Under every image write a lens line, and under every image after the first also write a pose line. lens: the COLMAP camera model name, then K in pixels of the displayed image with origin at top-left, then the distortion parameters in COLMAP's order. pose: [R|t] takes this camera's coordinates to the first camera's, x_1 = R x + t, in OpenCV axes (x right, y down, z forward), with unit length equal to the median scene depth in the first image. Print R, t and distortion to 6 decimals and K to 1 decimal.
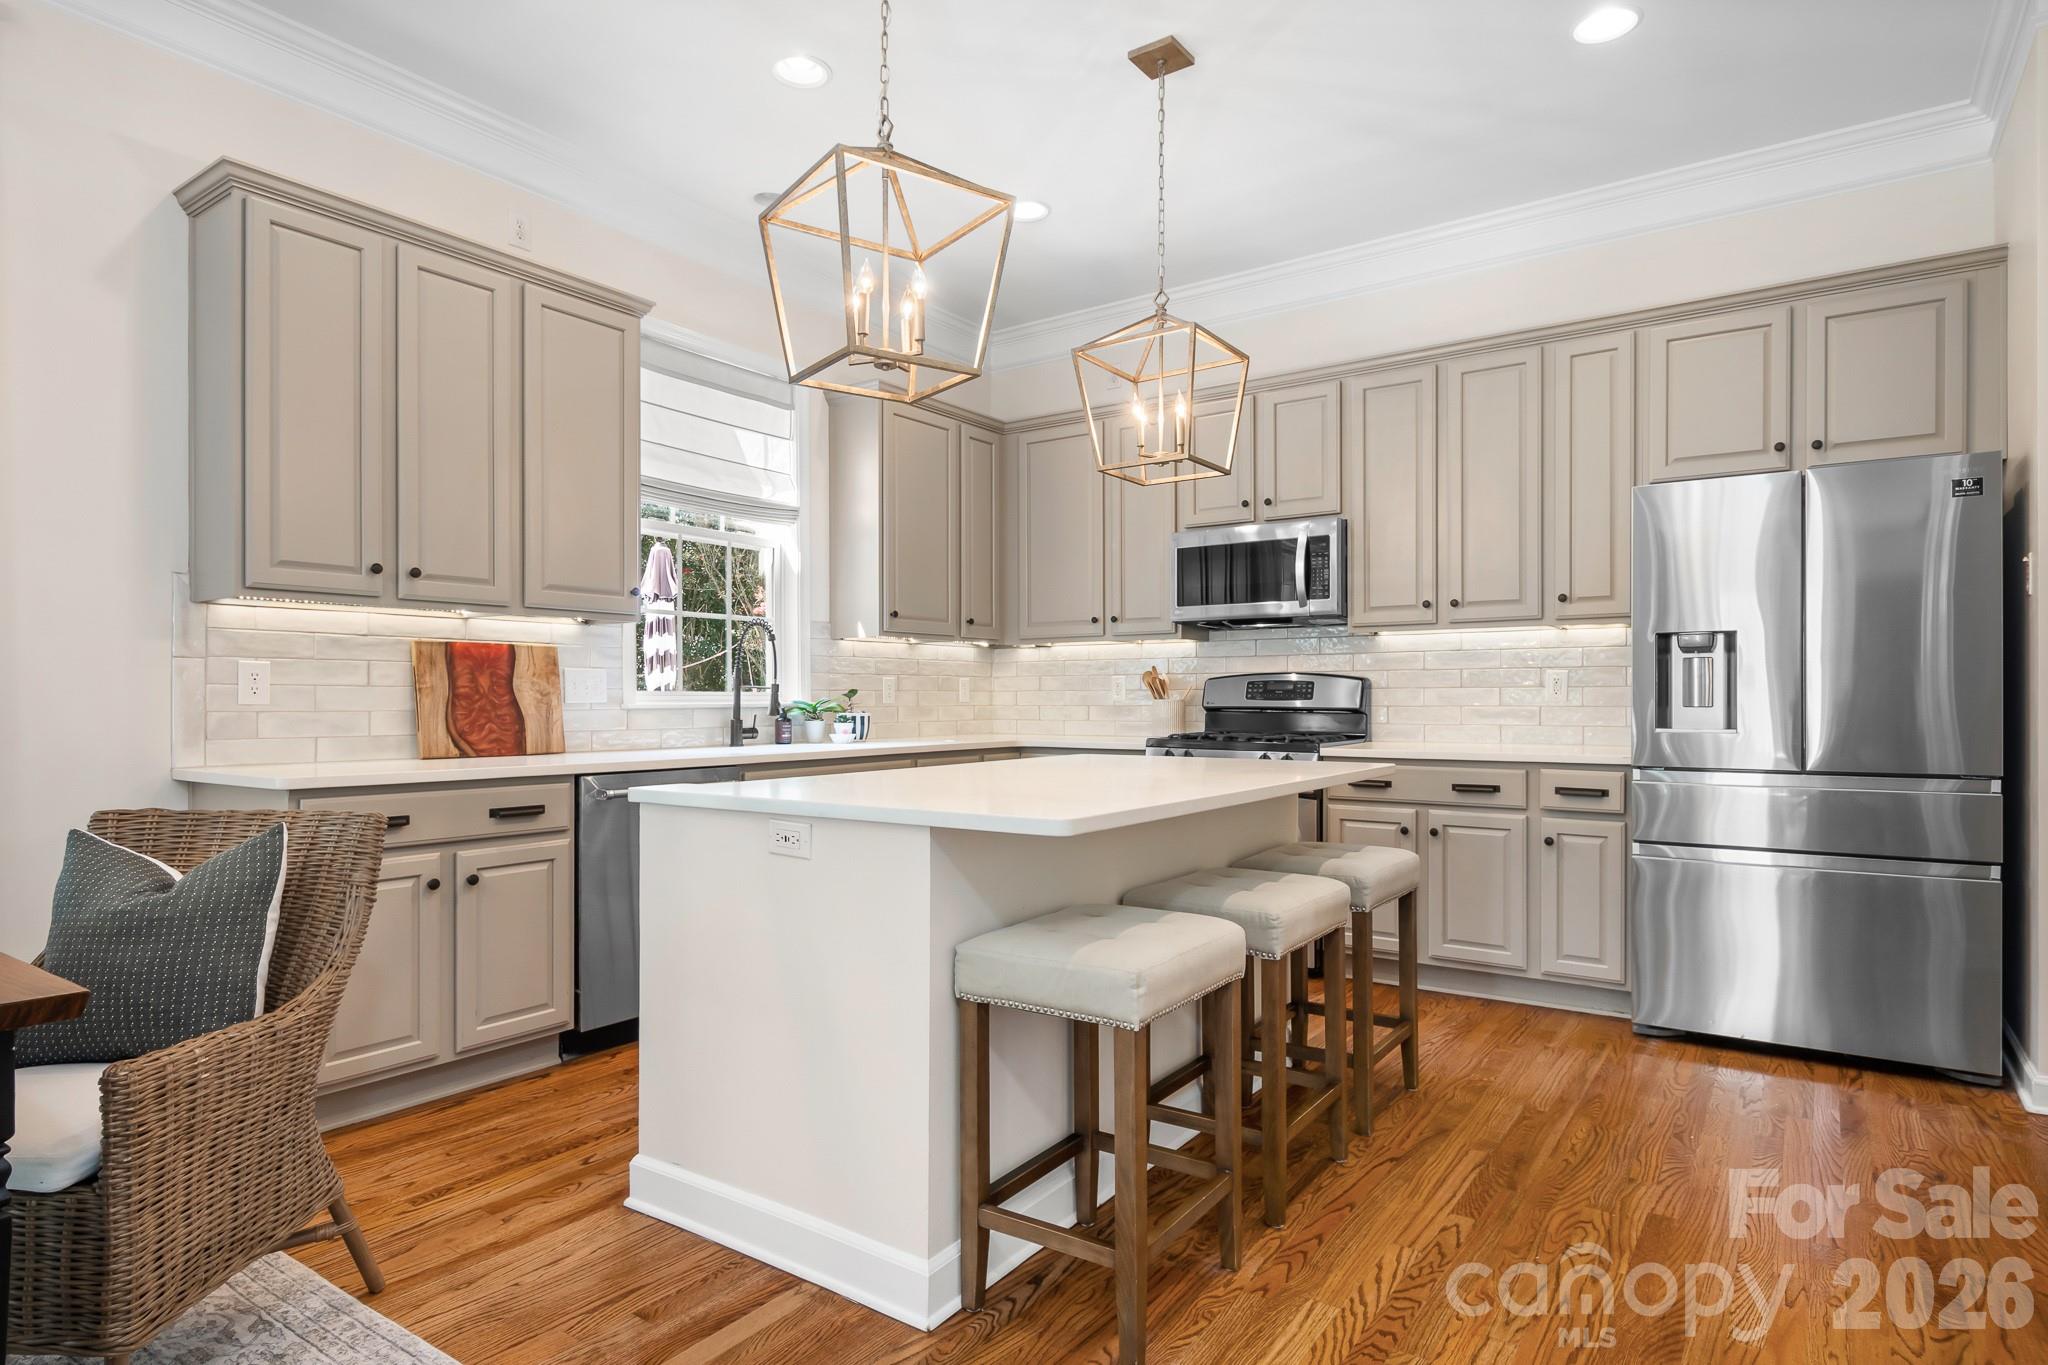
lens RADIAL K [[1127.3, 0, 1032.4], [0, 1127.3, 702.7], [0, 0, 1]] dist [0.013454, -0.012786]
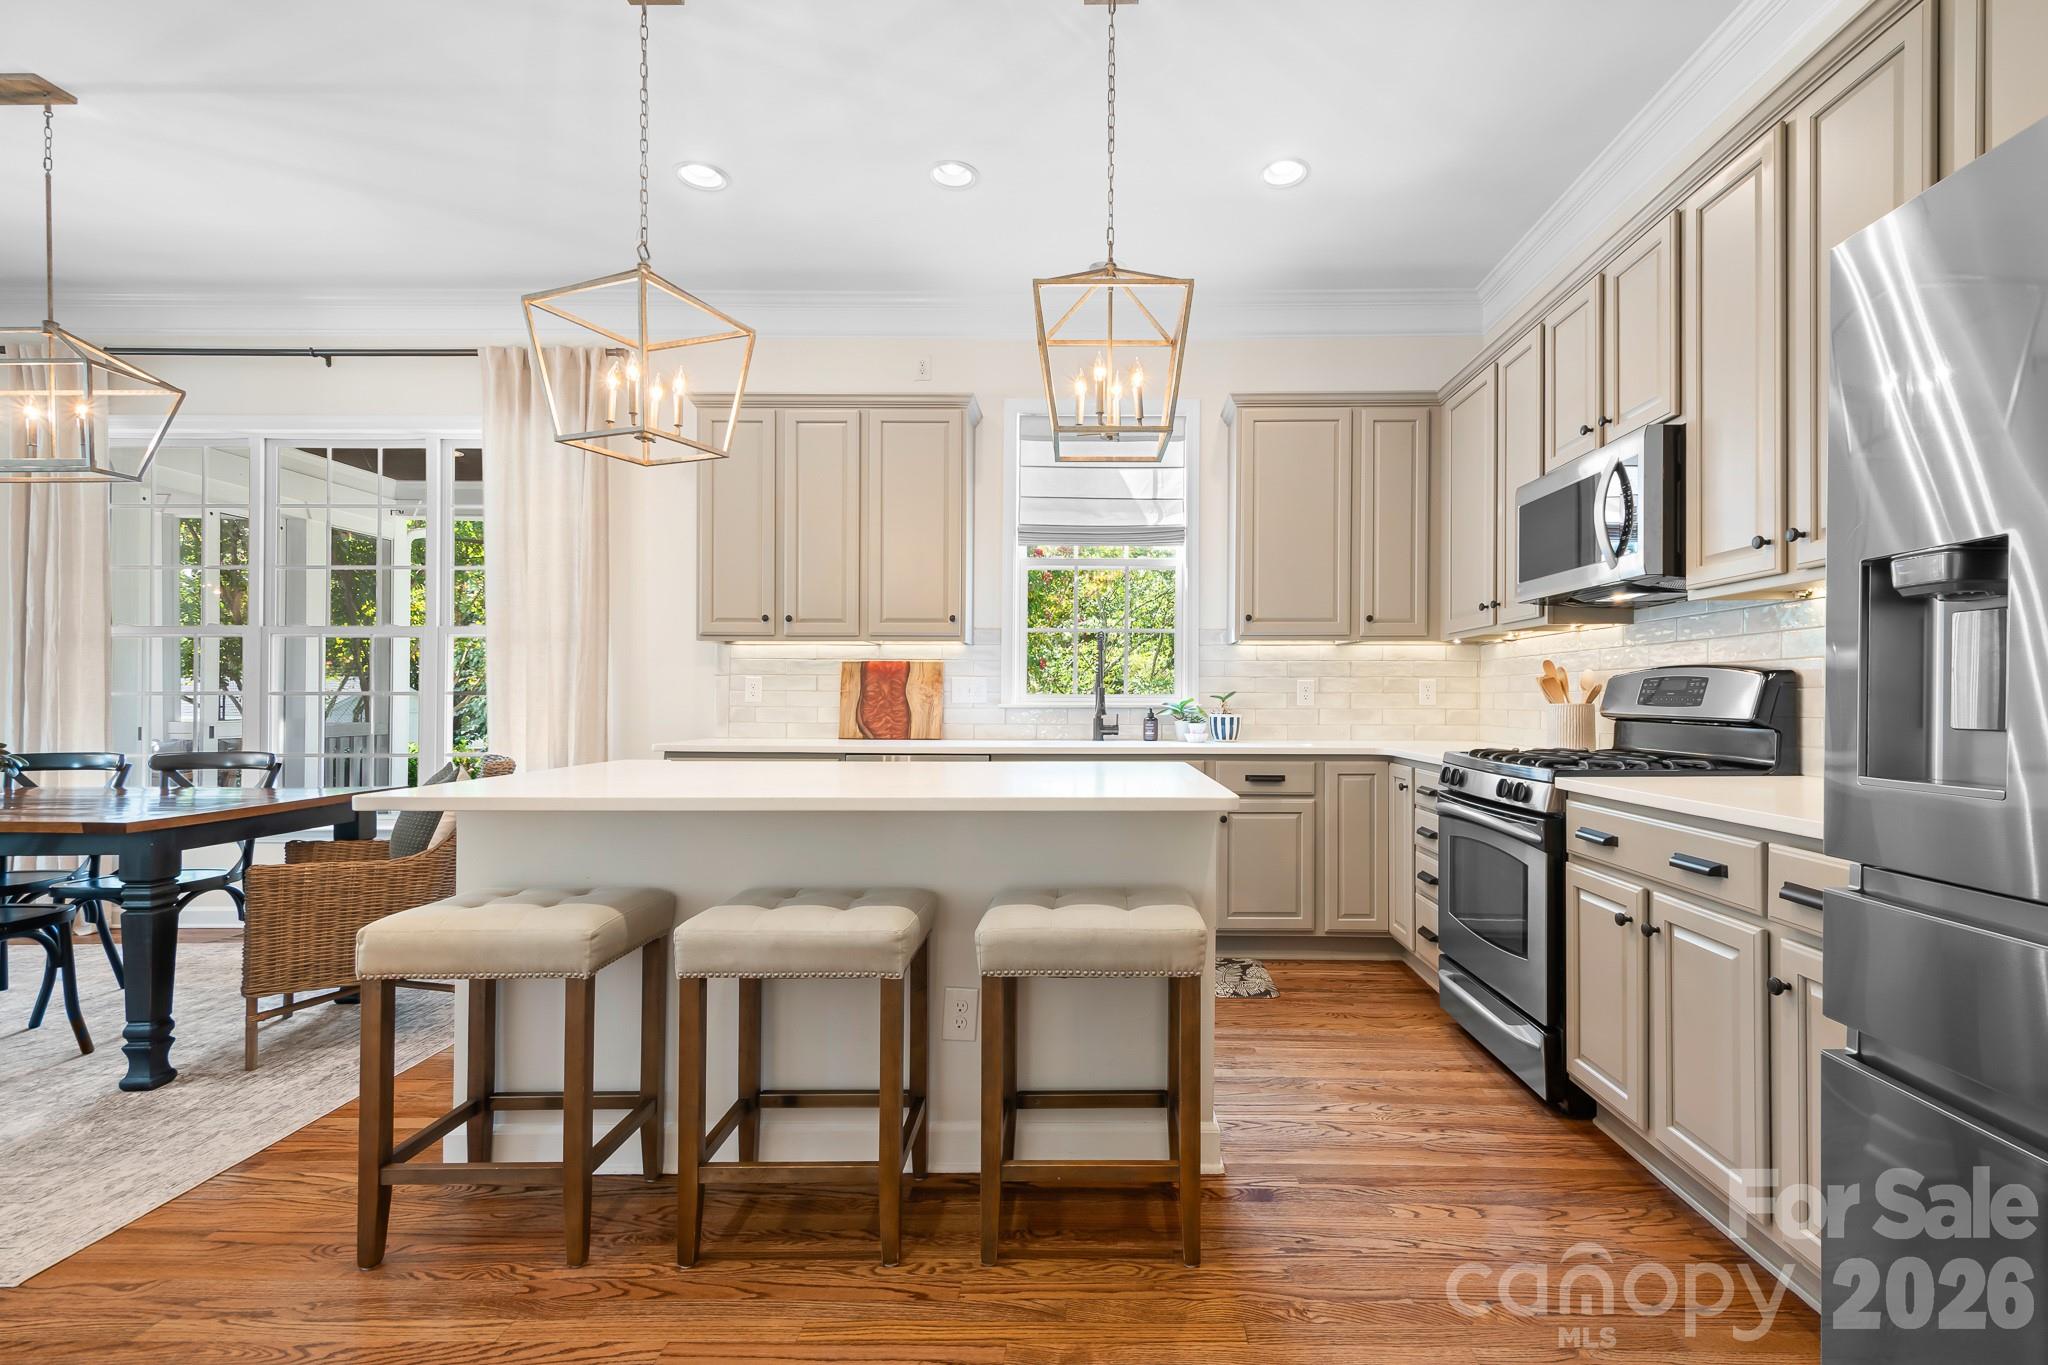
lens RADIAL K [[942.2, 0, 1084.8], [0, 942.2, 705.8], [0, 0, 1]] dist [0.012314, -0.000058]
pose [[0.567125, 0.009097, -0.823581, 0.643642], [-0.006480, 0.999957, 0.006583, -0.004959], [0.823606, 0.001603, 0.567160, 0.508872]]
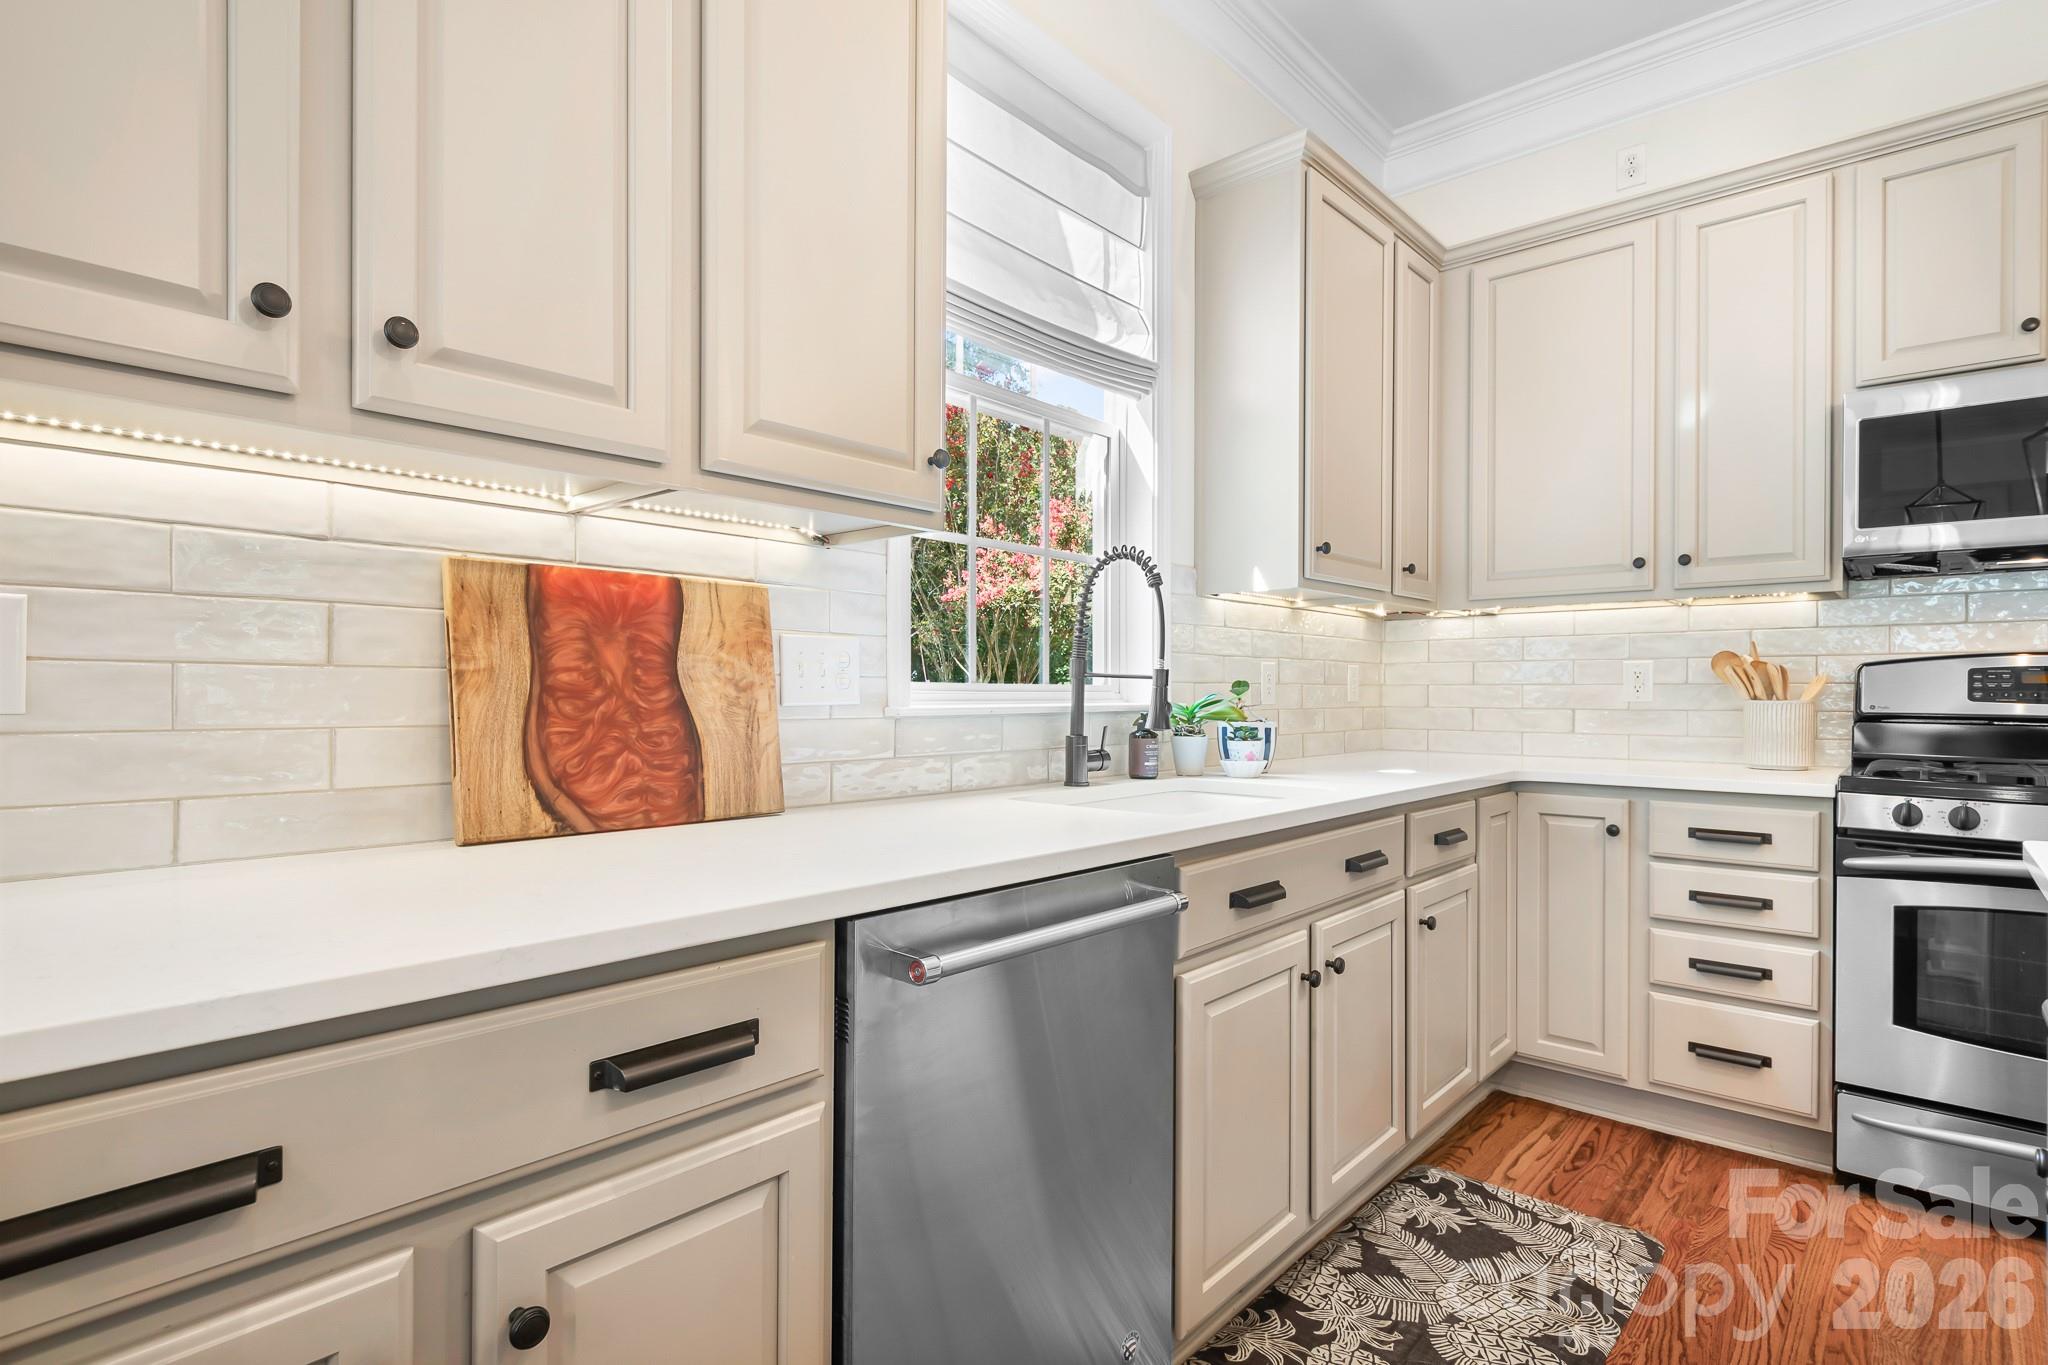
lens RADIAL K [[1050.4, 0, 1041.8], [0, 1050.4, 691.3], [0, 0, 1]] dist [0.003062, -0.001761]
pose [[0.993923, 0.003464, -0.110027, -0.266180], [-0.003999, 0.999981, -0.004642, -0.004474], [0.110009, 0.005053, 0.993918, 0.593149]]
